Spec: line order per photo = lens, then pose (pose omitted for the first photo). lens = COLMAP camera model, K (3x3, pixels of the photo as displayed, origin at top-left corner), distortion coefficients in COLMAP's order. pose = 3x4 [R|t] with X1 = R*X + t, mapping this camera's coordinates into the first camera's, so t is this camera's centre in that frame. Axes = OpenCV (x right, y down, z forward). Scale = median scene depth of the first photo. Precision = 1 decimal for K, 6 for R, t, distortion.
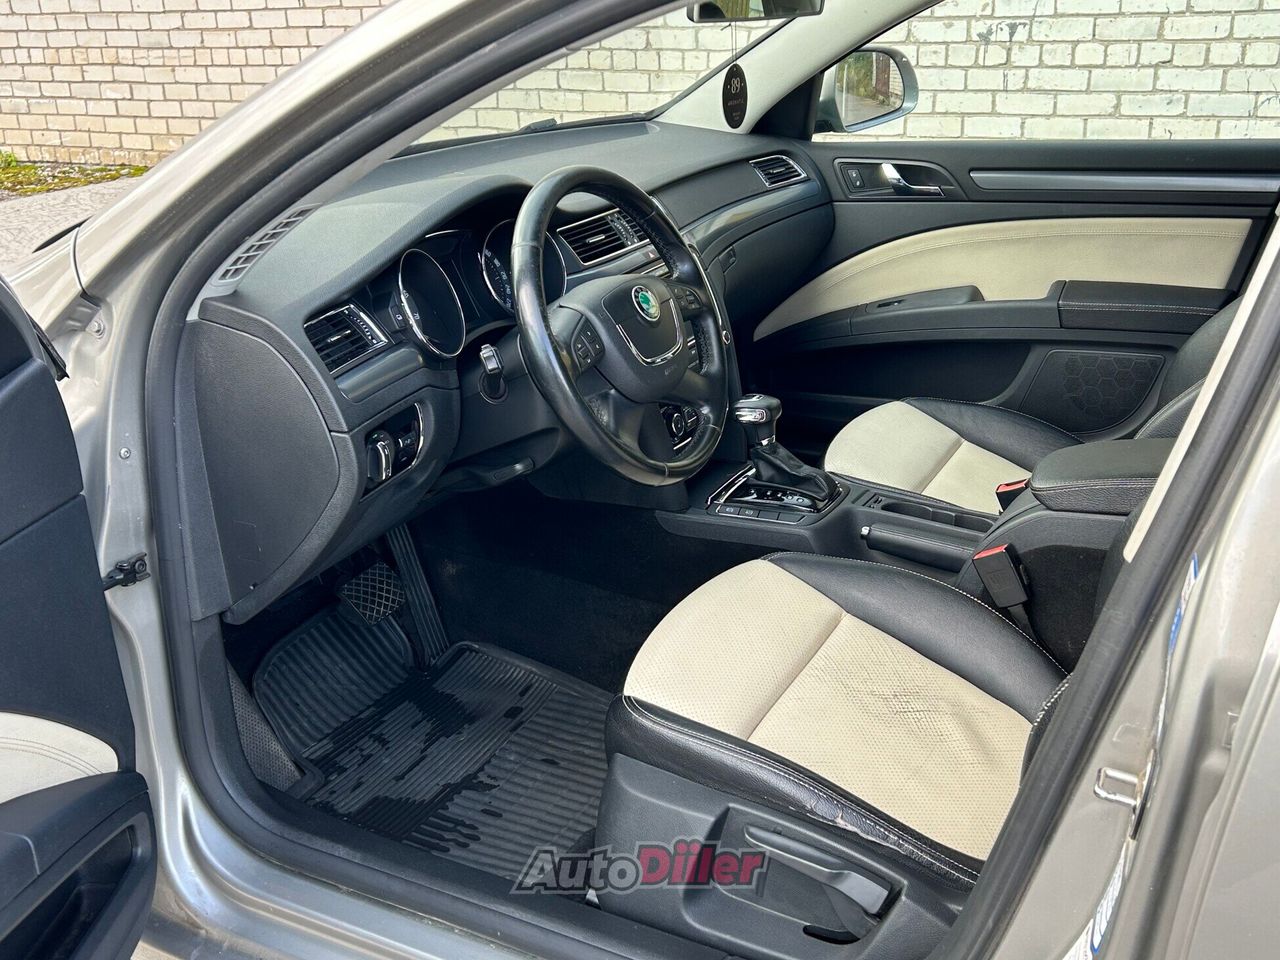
lens RADIAL K [[1337.7, 0, 646.8], [0, 1337.7, 487.7], [0, 0, 1]] dist [0.041426, 0.000000]
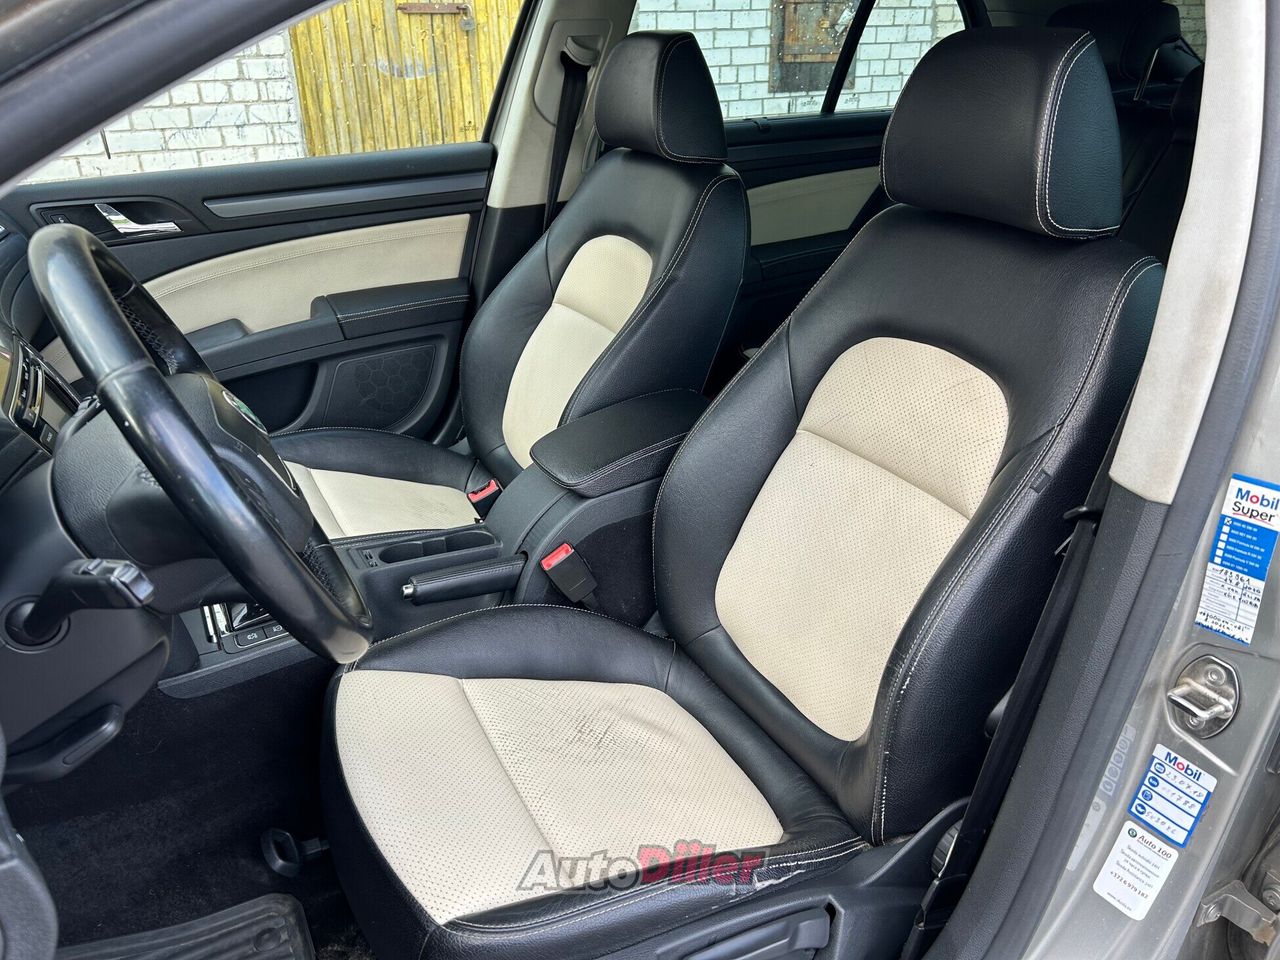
lens RADIAL K [[970.3, 0, 633.4], [0, 970.3, 503.8], [0, 0, 1]] dist [0.028087, -0.015711]
pose [[0.556427, -0.348756, 0.754161, -0.221352], [0.294315, 0.931526, 0.213629, -0.114062], [-0.777025, 0.103092, 0.620970, 0.434775]]
